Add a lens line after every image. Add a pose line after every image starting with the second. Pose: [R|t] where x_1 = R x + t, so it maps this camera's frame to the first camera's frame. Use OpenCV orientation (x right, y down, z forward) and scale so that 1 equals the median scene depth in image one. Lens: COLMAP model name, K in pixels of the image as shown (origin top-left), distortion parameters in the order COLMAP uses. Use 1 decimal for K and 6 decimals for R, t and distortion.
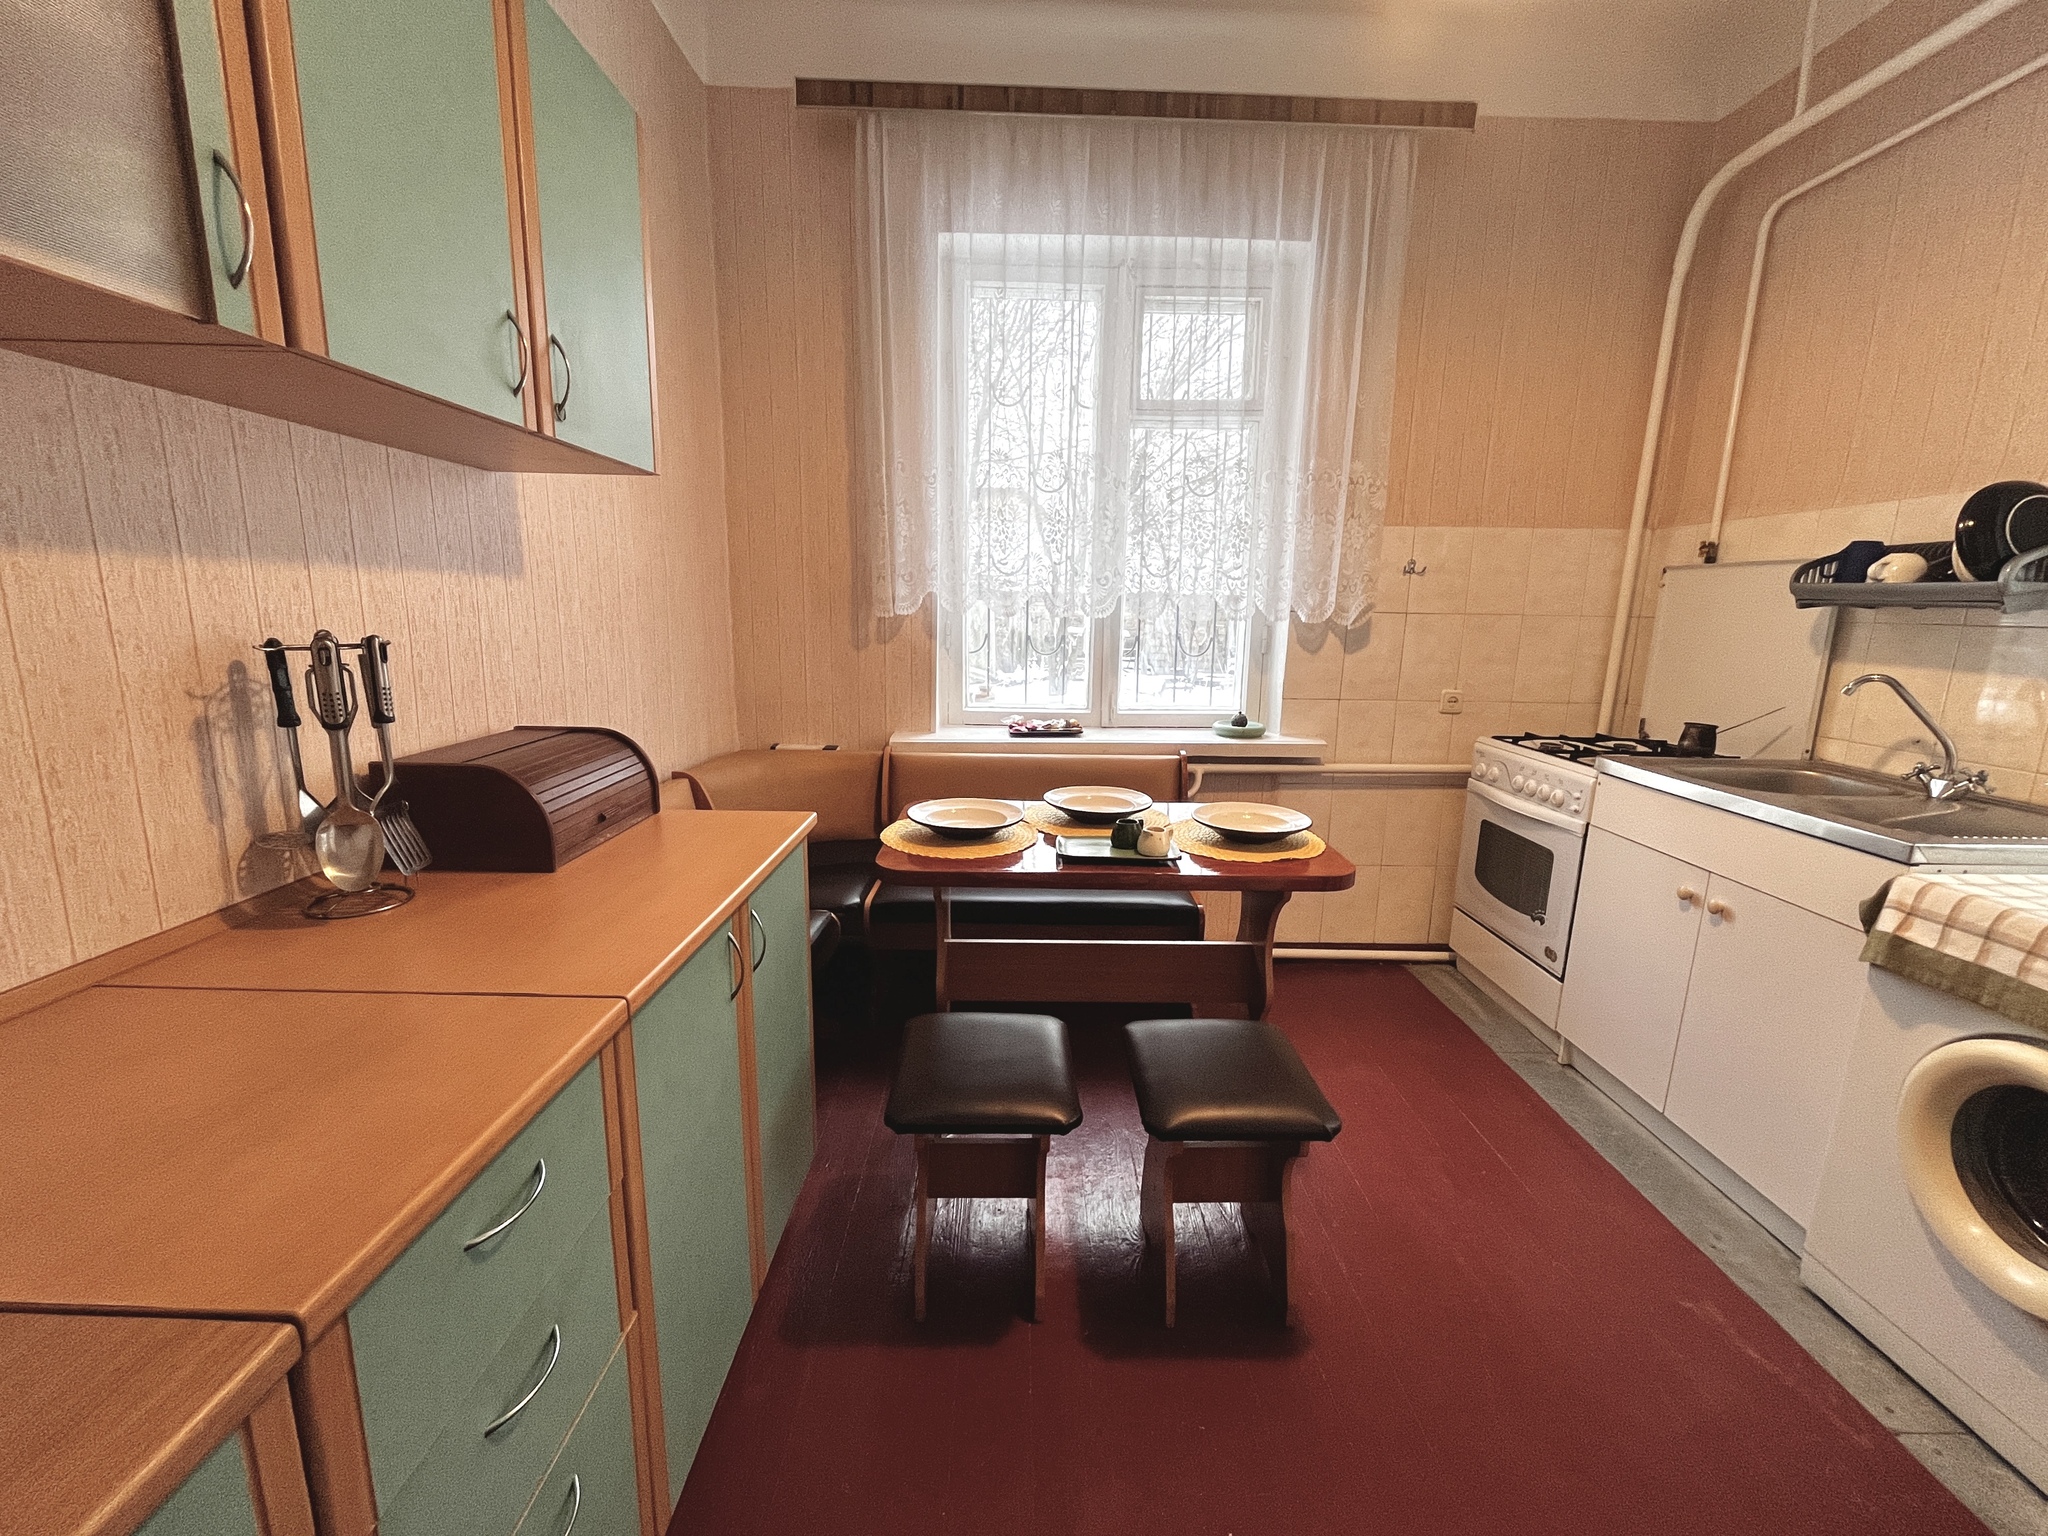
lens RADIAL K [[823.6, 0, 1023.3], [0, 823.6, 756.5], [0, 0, 1]] dist [-0.001813, -0.000063]
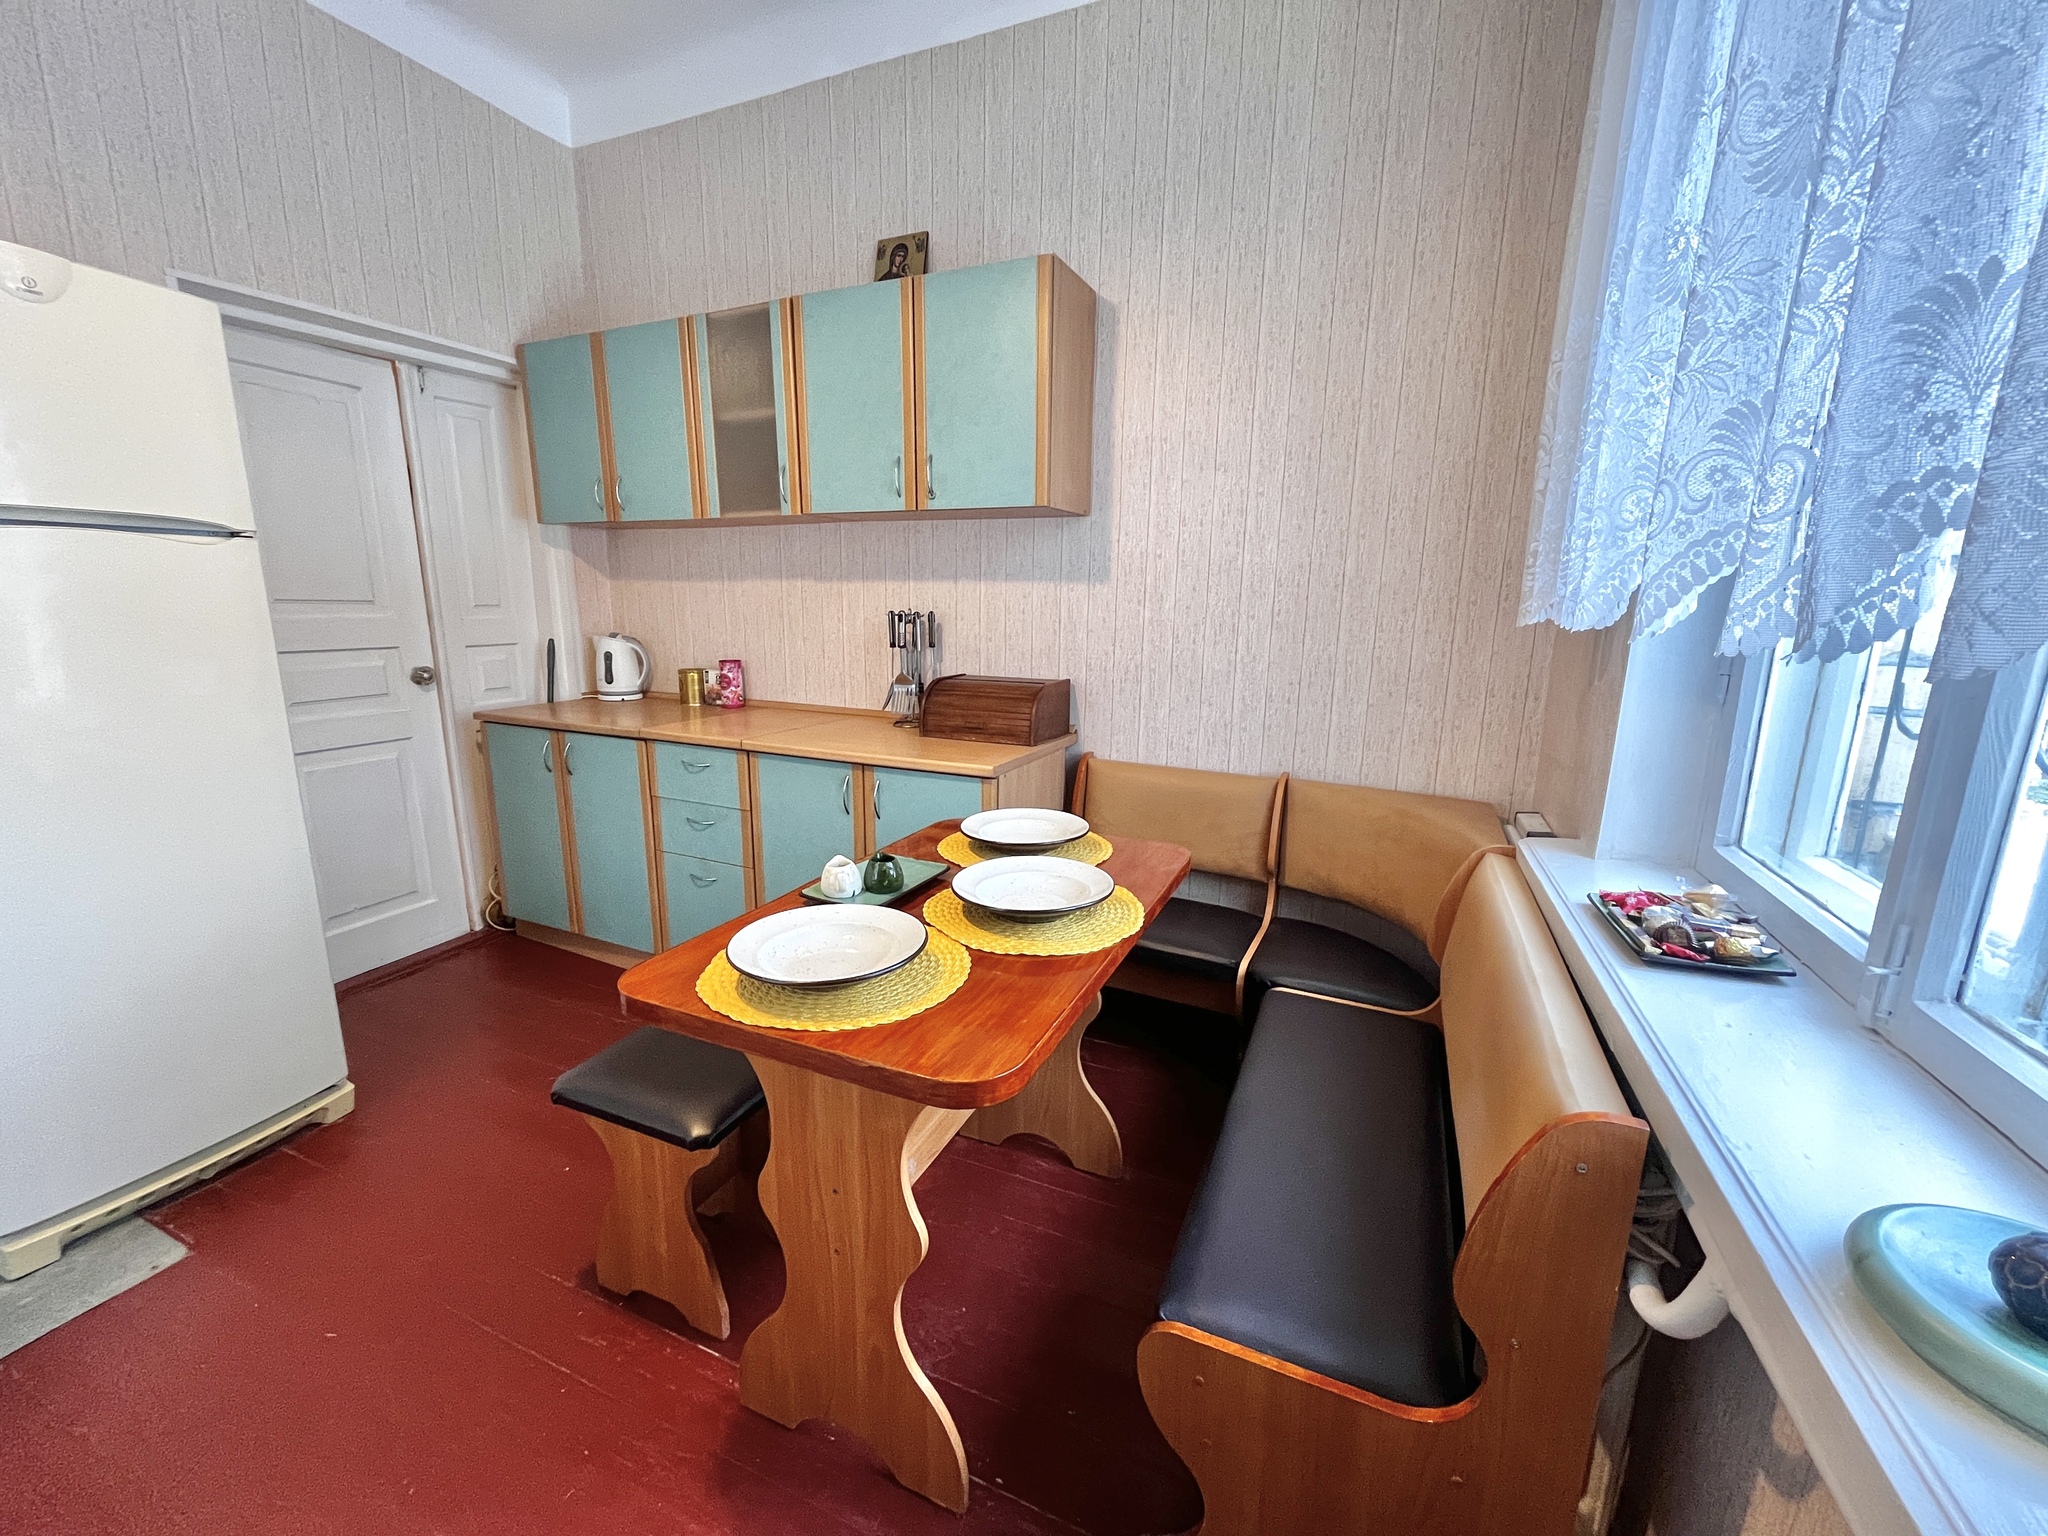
lens RADIAL K [[828.7, 0, 1024.0], [0, 828.7, 768.0], [0, 0, 1]] dist [-0.003498, -0.000172]
pose [[-0.415830, 0.164548, -0.894433, 1.139221], [-0.186415, 0.947191, 0.260919, -0.364176], [0.890132, 0.275234, -0.363196, 2.062312]]
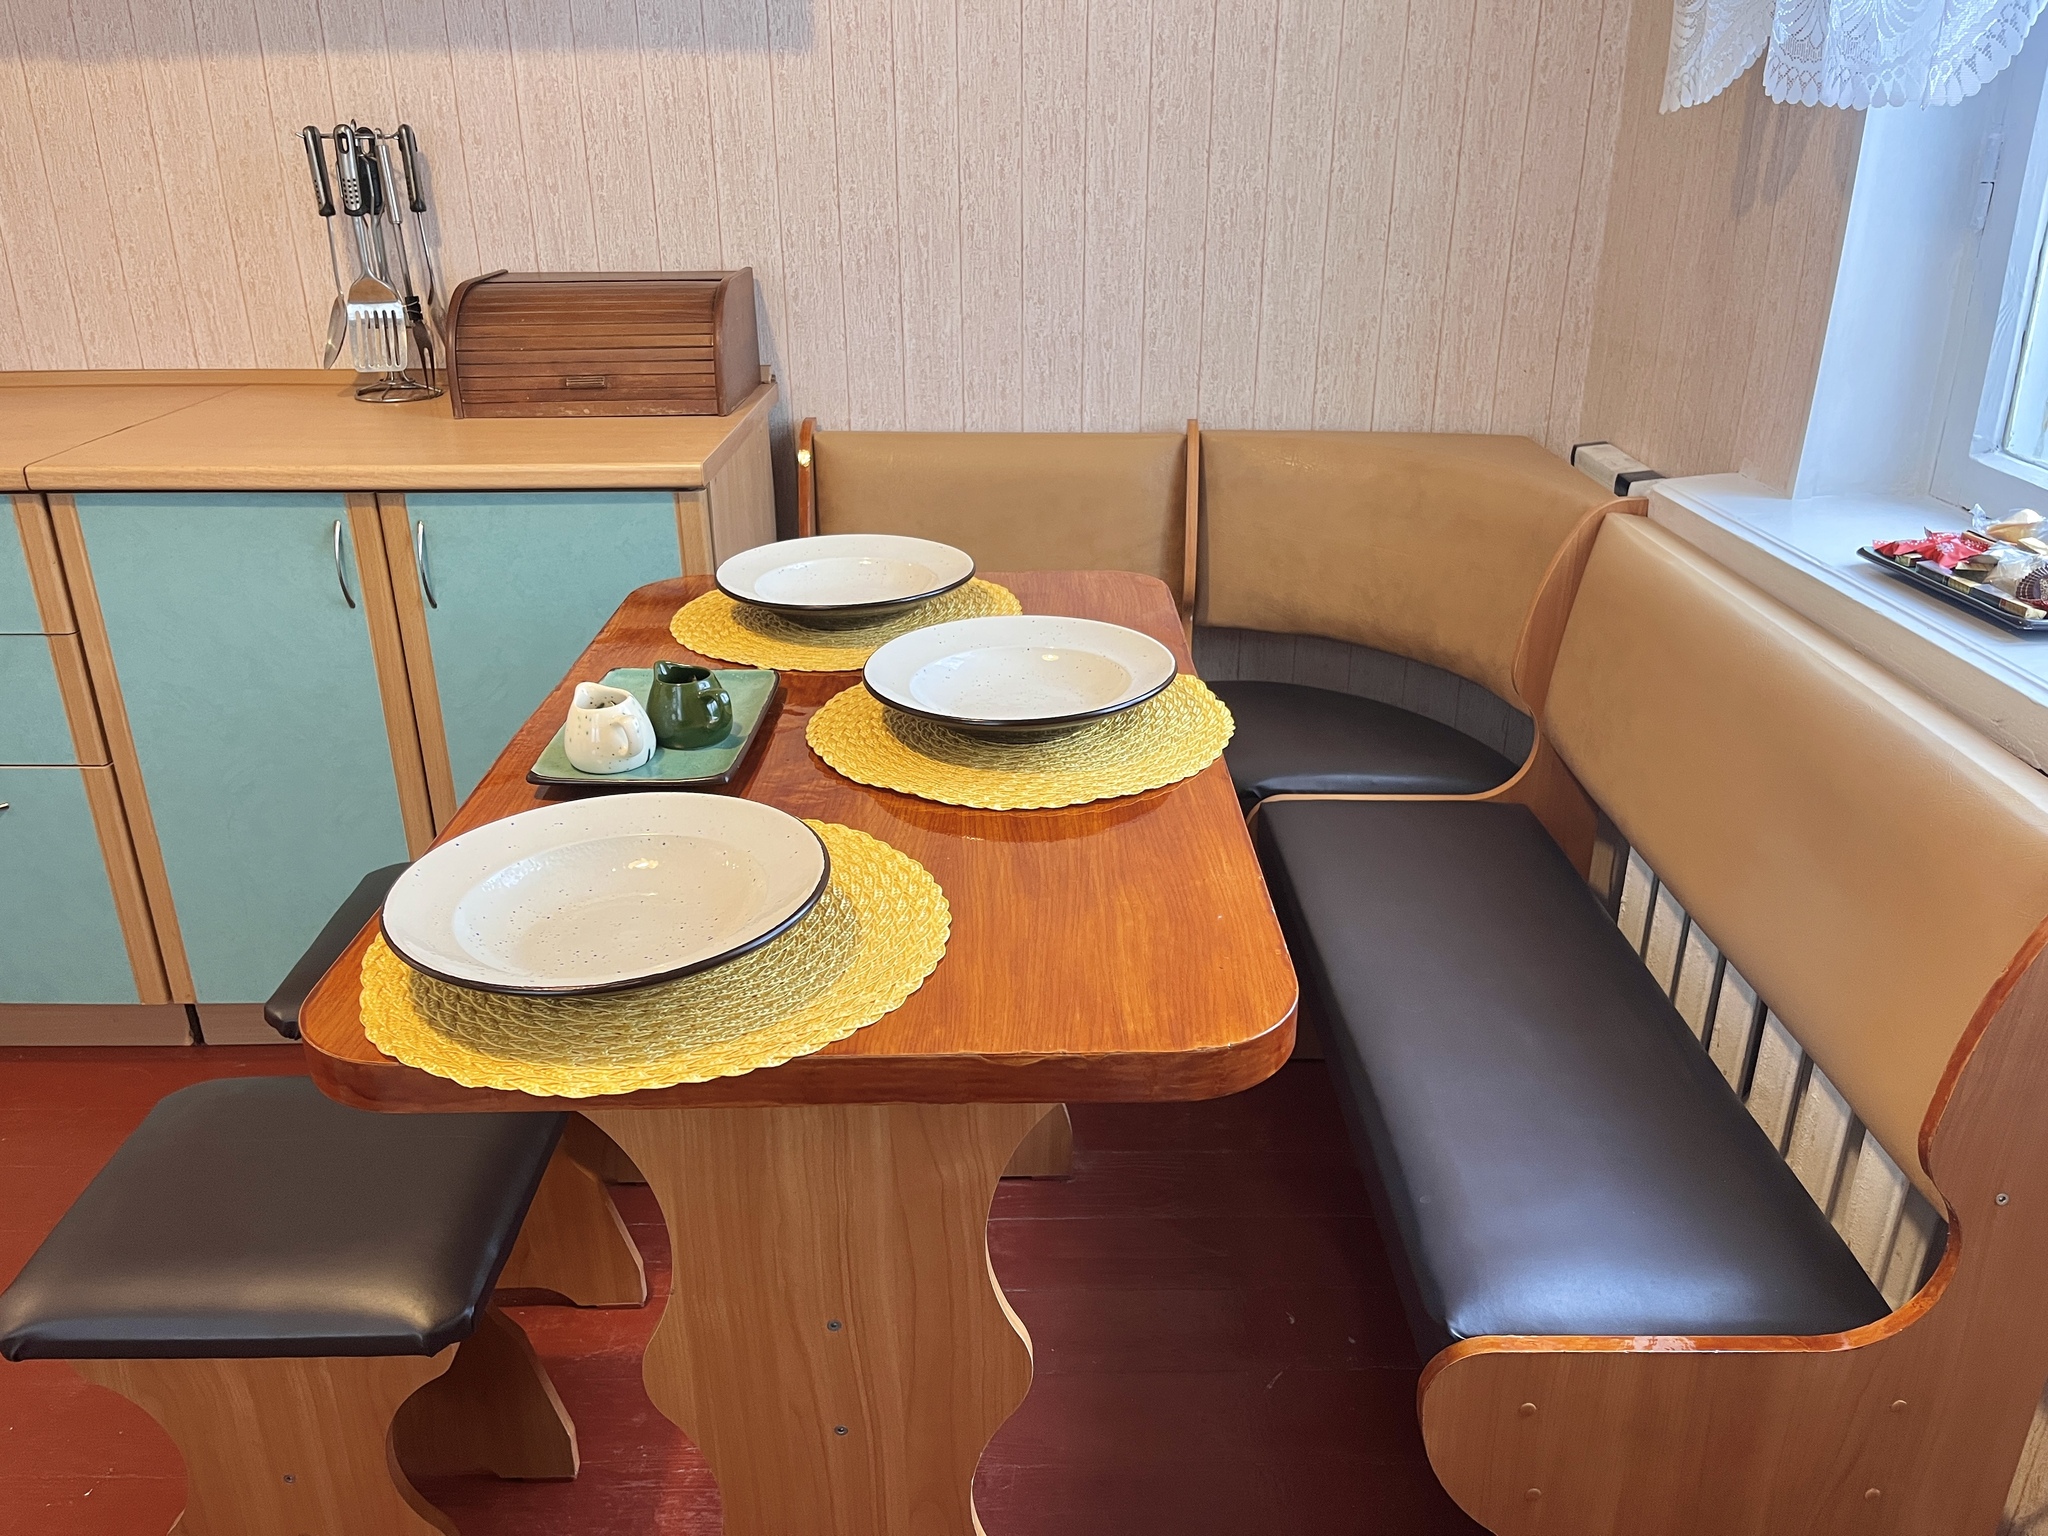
lens RADIAL K [[1555.0, 0, 1024.0], [0, 1555.0, 768.0], [0, 0, 1]] dist [0.074164, -0.119239]
pose [[-0.007354, 0.377677, -0.925908, 1.178219], [-0.177139, 0.910798, 0.372920, -0.267237], [0.984158, 0.166757, 0.060203, 1.655729]]
